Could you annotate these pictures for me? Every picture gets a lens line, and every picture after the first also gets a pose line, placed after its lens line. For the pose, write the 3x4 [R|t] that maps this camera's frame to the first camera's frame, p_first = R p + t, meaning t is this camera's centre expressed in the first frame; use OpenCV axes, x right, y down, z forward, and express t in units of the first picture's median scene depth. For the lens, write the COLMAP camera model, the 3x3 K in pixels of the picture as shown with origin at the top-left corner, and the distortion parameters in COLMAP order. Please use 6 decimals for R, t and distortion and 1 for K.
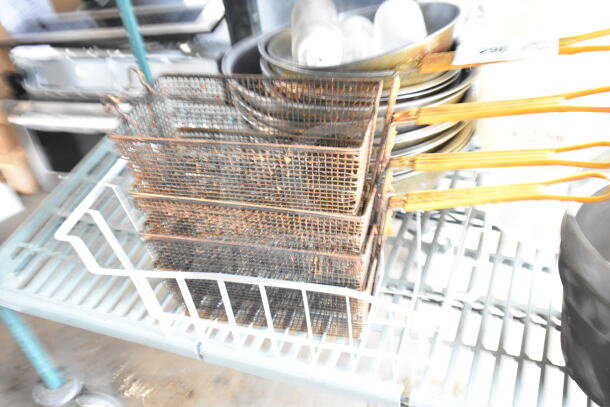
lens RADIAL K [[653.2, 0, 305.0], [0, 653.2, 203.5], [0, 0, 1]] dist [0.000930, 0.002652]
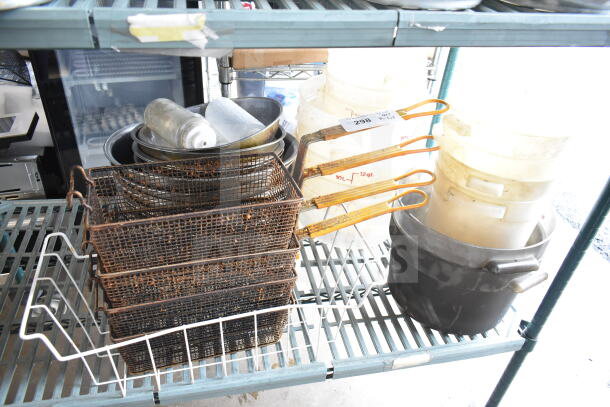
lens RADIAL K [[469.2, 0, 305.0], [0, 469.2, 203.5], [0, 0, 1]] dist [-0.011646, -0.003097]
pose [[0.822259, -0.172200, 0.542436, -0.361763], [0.223878, 0.974152, -0.030118, -0.032059], [-0.523229, 0.146205, 0.839557, 0.126143]]
